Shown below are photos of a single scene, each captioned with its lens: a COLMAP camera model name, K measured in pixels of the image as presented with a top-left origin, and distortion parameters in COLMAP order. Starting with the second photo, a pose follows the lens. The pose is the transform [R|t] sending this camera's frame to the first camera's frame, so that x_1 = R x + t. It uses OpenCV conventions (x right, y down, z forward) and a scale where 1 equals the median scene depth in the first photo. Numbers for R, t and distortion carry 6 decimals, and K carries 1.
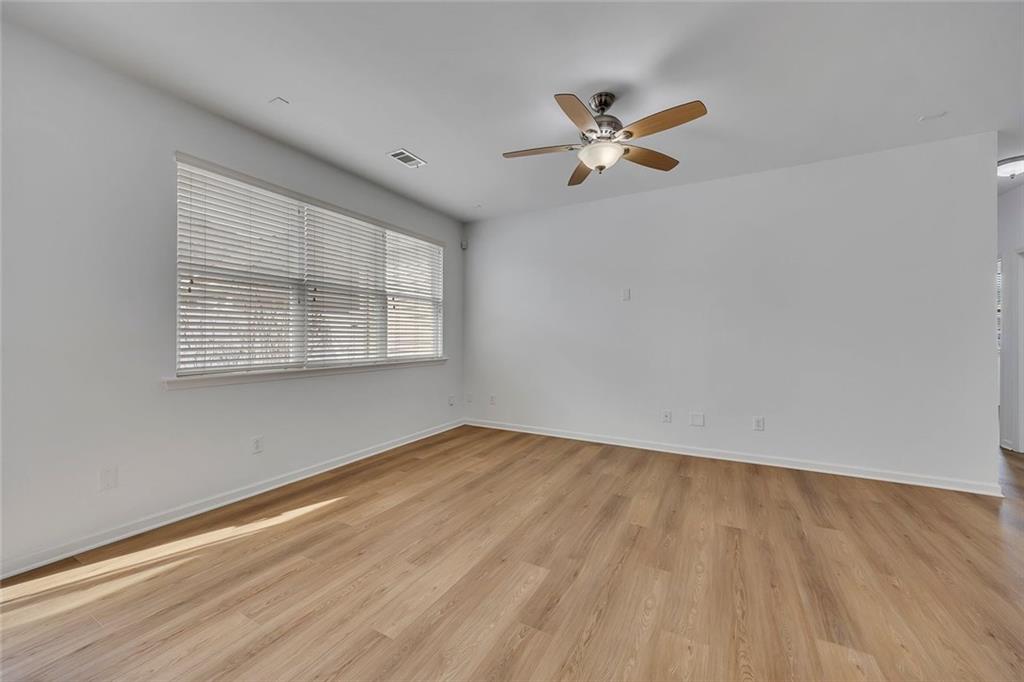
lens RADIAL K [[380.4, 0, 512.0], [0, 380.4, 341.0], [0, 0, 1]] dist [0.000032, -0.000106]
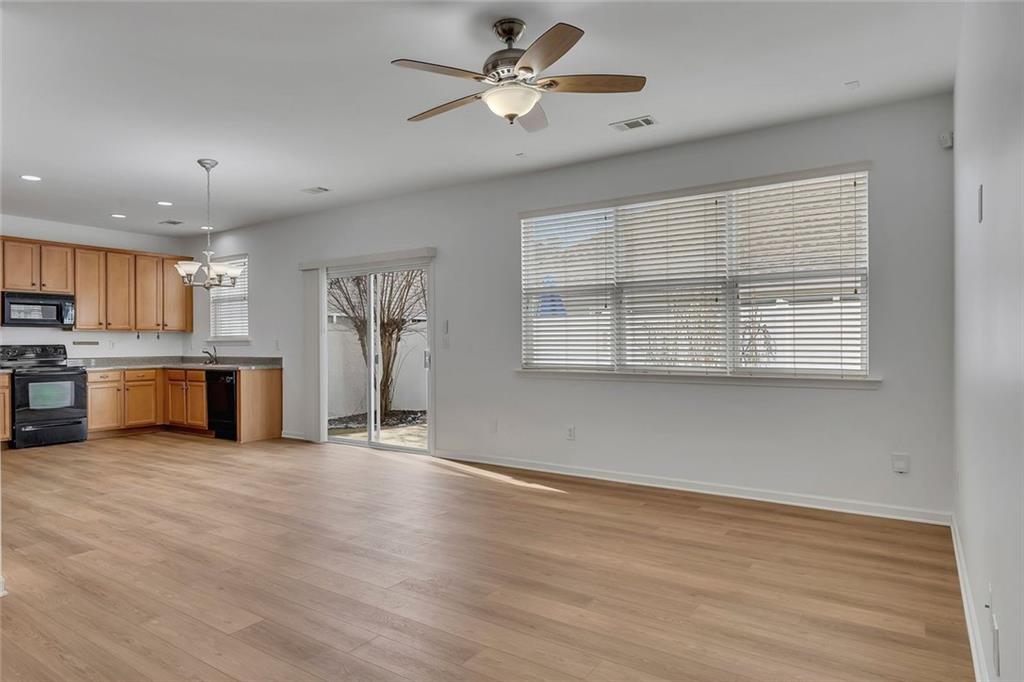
lens RADIAL K [[622.0, 0, 460.5], [0, 622.0, 342.9], [0, 0, 1]] dist [-0.000472, -0.000377]
pose [[-0.137282, -0.003181, -0.990527, 1.324607], [-0.006411, 0.999977, -0.002323, 0.002473], [0.990511, 0.006031, -0.137299, 0.960104]]
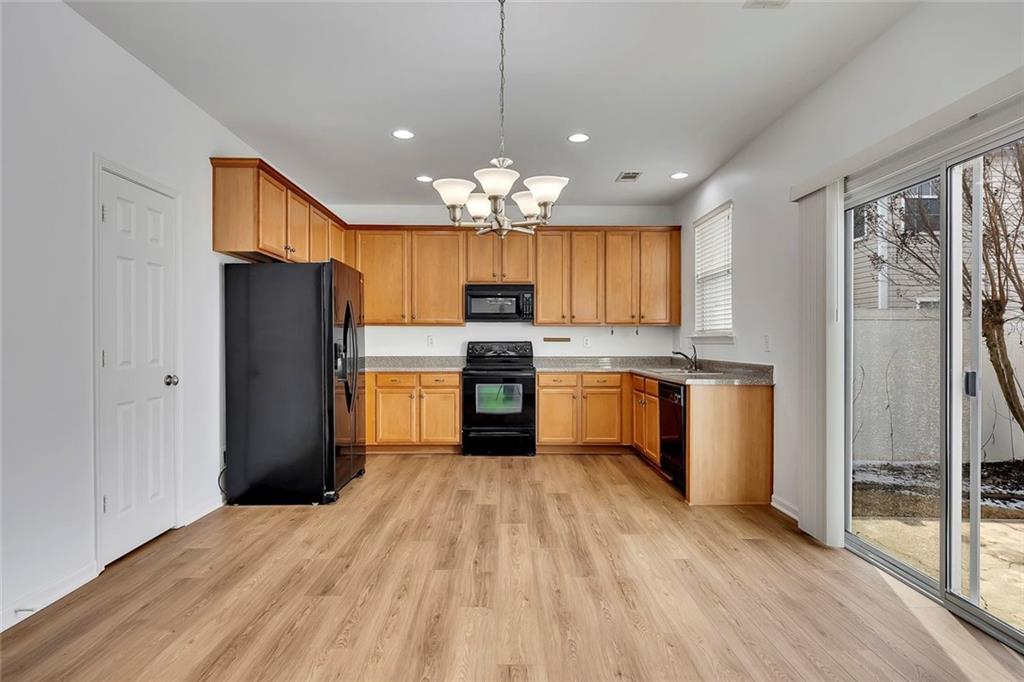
lens RADIAL K [[545.0, 0, 512.0], [0, 545.0, 341.0], [0, 0, 1]] dist [0.000744, -0.000212]
pose [[-0.870440, -0.002652, -0.492267, -0.117579], [-0.008123, 0.999927, 0.008975, -0.004806], [0.492207, 0.011811, -0.870398, 0.658439]]
